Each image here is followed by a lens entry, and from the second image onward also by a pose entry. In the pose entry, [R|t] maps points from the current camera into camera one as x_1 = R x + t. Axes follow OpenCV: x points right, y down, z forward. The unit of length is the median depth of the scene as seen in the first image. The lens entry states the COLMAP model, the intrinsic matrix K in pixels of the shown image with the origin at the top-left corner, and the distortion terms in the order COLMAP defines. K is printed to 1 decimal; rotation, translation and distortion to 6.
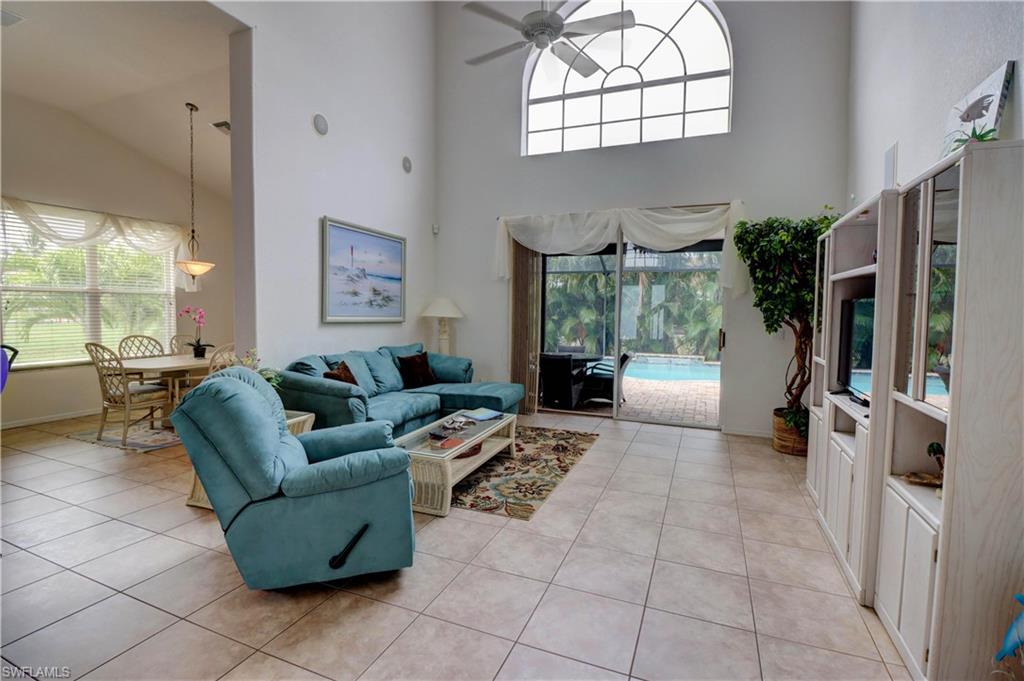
lens RADIAL K [[473.8, 0, 509.0], [0, 473.8, 333.5], [0, 0, 1]] dist [-0.002105, -0.011496]
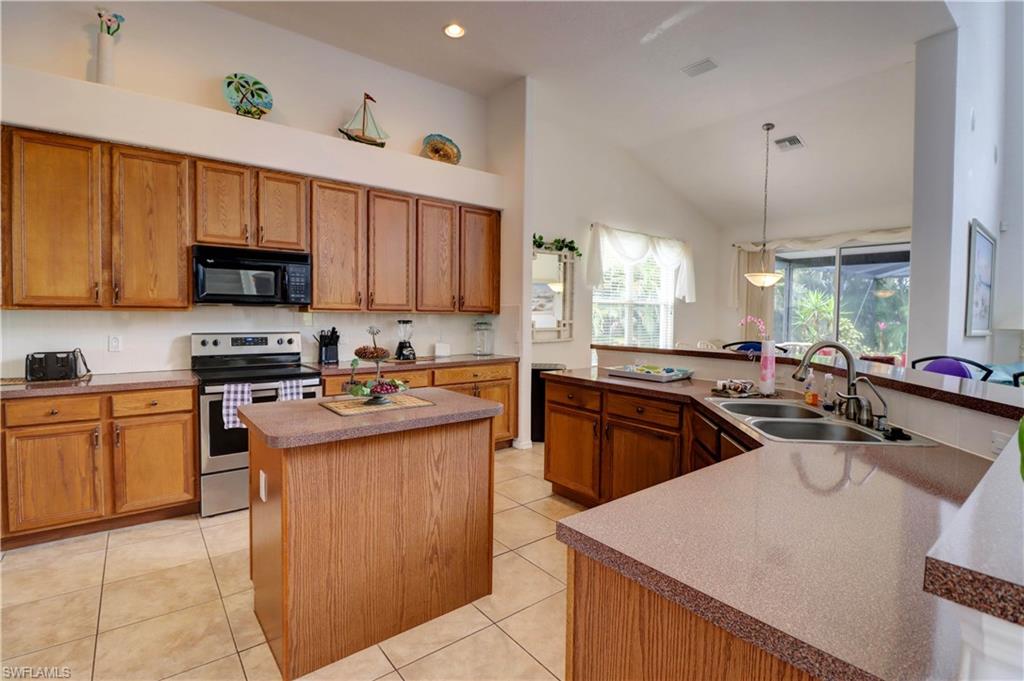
lens RADIAL K [[473.8, 0, 509.0], [0, 473.8, 332.8], [0, 0, 1]] dist [-0.002105, -0.011496]
pose [[0.871705, 0.022053, -0.489535, -0.641993], [-0.030345, 0.999499, -0.009008, 0.004549], [0.489091, 0.022707, 0.871937, -0.186689]]
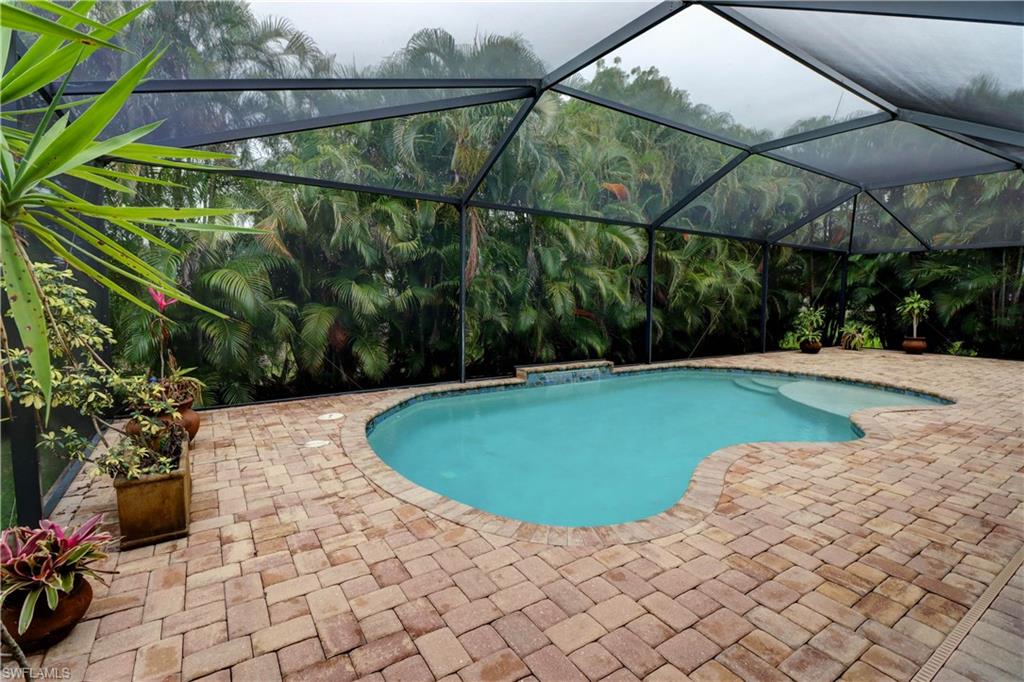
lens RADIAL K [[473.8, 0, 506.7], [0, 473.8, 346.1], [0, 0, 1]] dist [-0.002105, -0.011496]
pose [[0.561726, -0.095229, 0.821824, -0.505308], [0.036401, 0.995236, 0.090443, -0.089844], [-0.826522, -0.020889, 0.562517, 1.990407]]
